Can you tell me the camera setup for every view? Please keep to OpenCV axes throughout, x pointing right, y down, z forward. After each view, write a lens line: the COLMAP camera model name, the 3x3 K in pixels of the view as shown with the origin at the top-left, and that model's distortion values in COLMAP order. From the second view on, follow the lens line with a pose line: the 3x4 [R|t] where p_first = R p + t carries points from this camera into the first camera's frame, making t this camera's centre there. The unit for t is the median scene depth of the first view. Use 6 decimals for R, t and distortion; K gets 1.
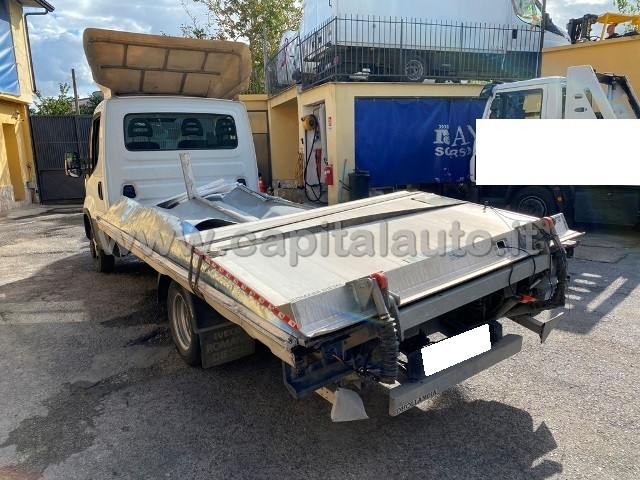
lens RADIAL K [[502.2, 0, 320.0], [0, 502.2, 240.0], [0, 0, 1]] dist [0.065579, -0.096272]
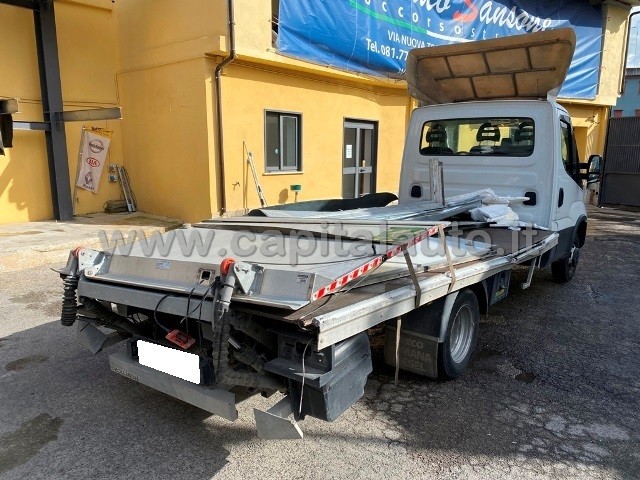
lens RADIAL K [[502.2, 0, 320.0], [0, 502.2, 240.0], [0, 0, 1]] dist [0.065579, -0.096272]
pose [[0.285063, 0.195371, -0.938387, 0.972041], [-0.195759, 0.970238, 0.142535, -0.166519], [0.938306, 0.143066, 0.314824, 0.718927]]
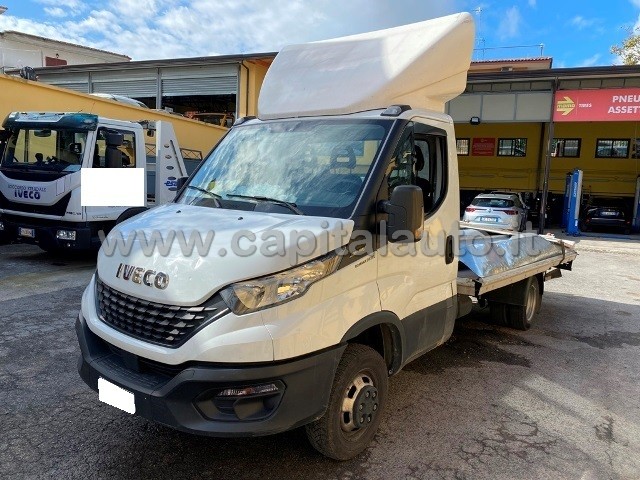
lens RADIAL K [[510.2, 0, 320.0], [0, 510.2, 240.0], [0, 0, 1]] dist [0.003006, 0.001658]
pose [[-0.342654, -0.050781, 0.938088, -1.505151], [0.176192, 0.977346, 0.117263, -0.313688], [-0.922792, 0.205464, -0.325945, 2.073634]]
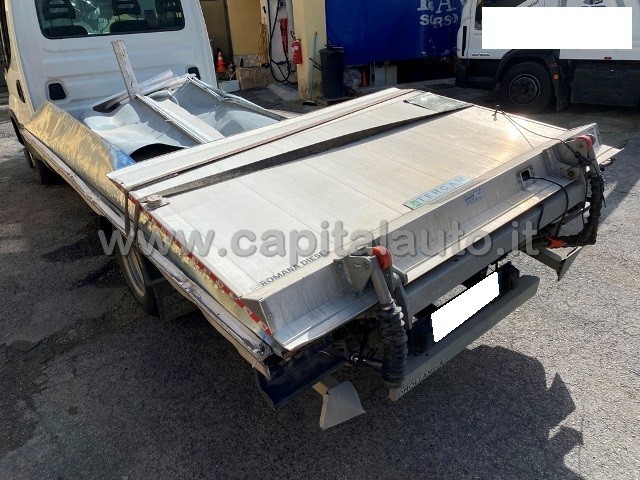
lens RADIAL K [[510.2, 0, 320.0], [0, 510.2, 240.0], [0, 0, 1]] dist [0.003006, 0.001658]
pose [[0.997754, -0.047187, 0.047550, -0.001438], [0.034407, 0.970006, 0.240632, -0.071630], [-0.057478, -0.238455, 0.969451, 0.175326]]
